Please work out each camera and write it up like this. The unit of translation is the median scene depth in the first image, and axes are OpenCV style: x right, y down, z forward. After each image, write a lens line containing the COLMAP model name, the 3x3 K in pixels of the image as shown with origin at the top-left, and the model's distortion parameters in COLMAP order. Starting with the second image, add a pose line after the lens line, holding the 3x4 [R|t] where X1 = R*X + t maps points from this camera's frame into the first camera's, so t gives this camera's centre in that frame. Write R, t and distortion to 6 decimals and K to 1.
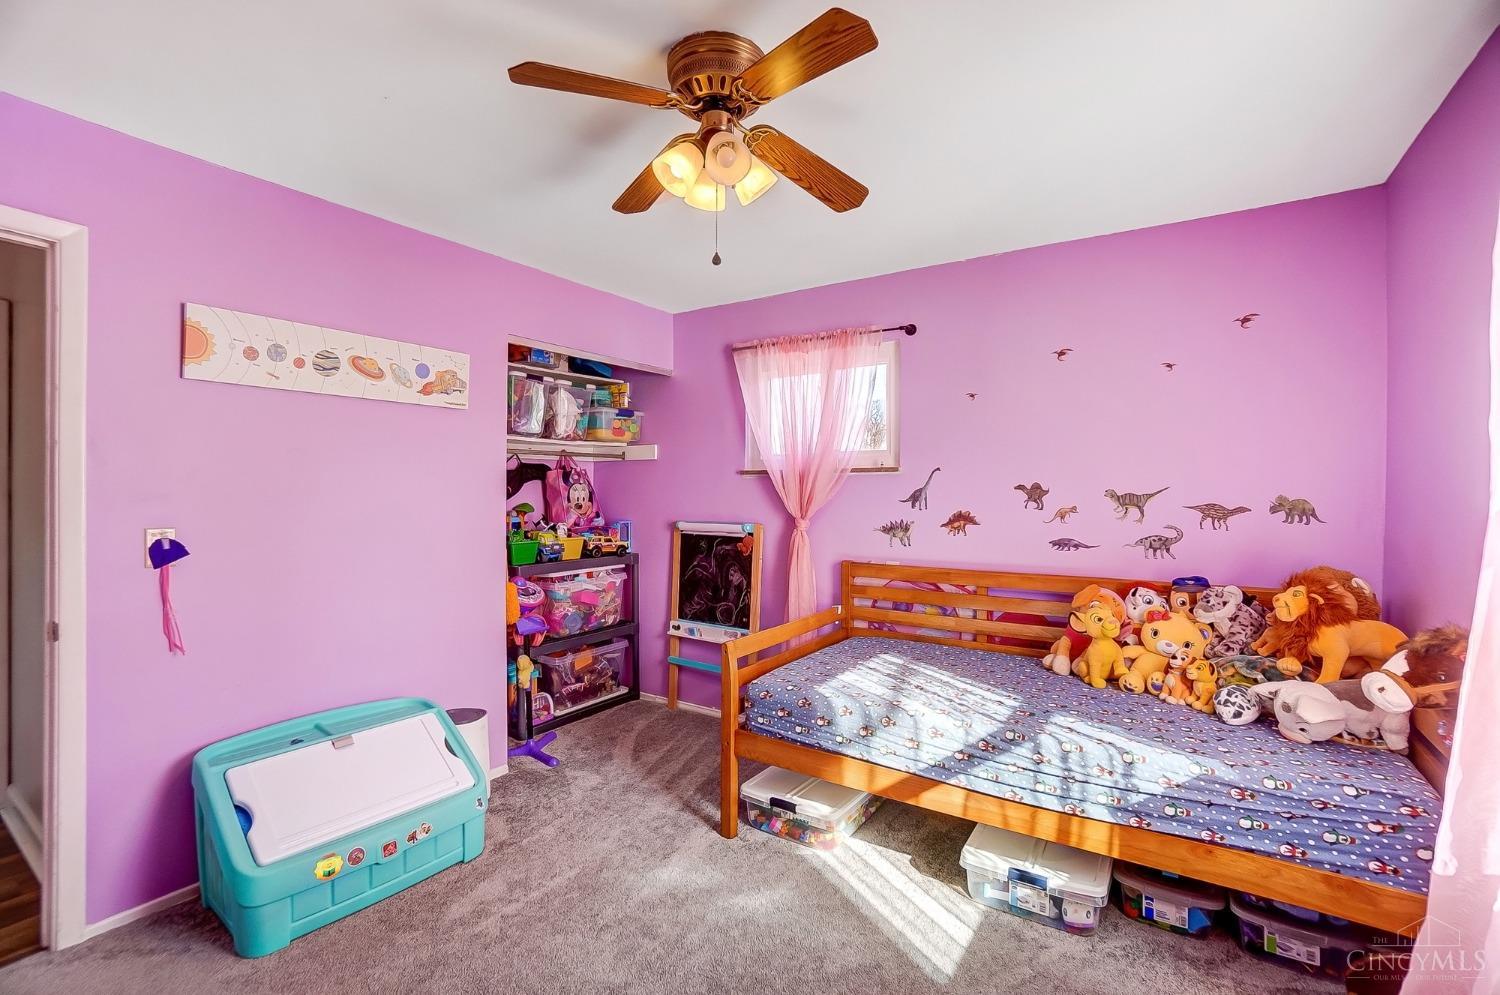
lens RADIAL K [[665.0, 0, 748.4], [0, 665.0, 494.8], [0, 0, 1]] dist [-0.062171, 0.021482]
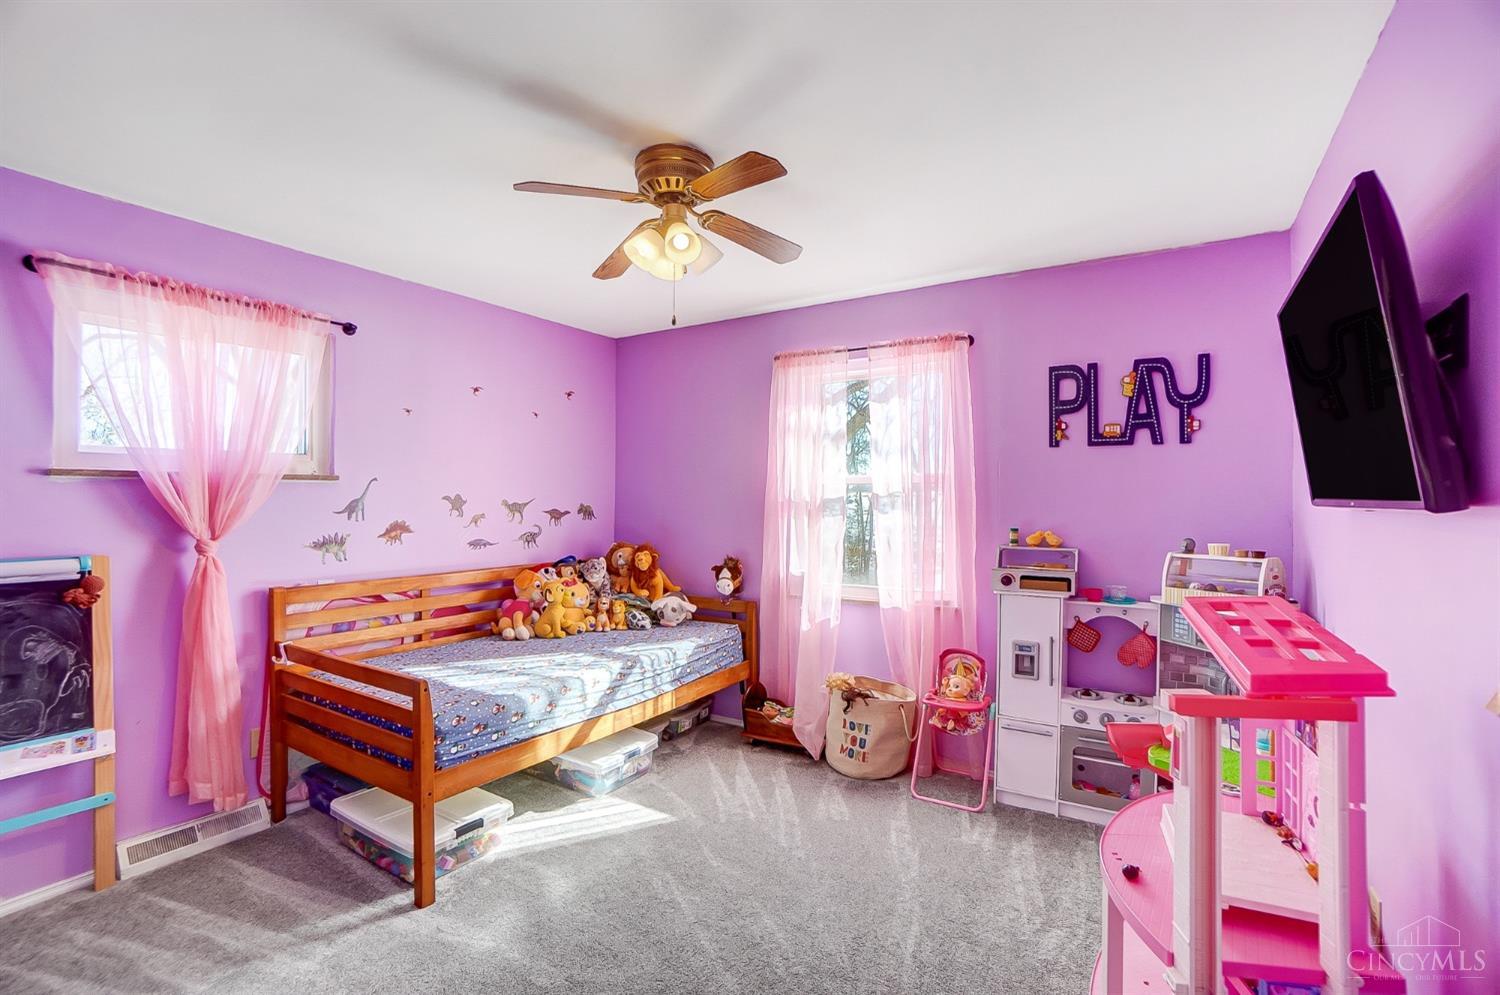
lens RADIAL K [[665.0, 0, 748.4], [0, 665.0, 494.8], [0, 0, 1]] dist [-0.062171, 0.021482]
pose [[-0.023665, 0.003499, 0.999714, -0.845592], [0.002841, 0.999990, -0.003433, -0.012872], [-0.999716, 0.002759, -0.023675, 0.563648]]
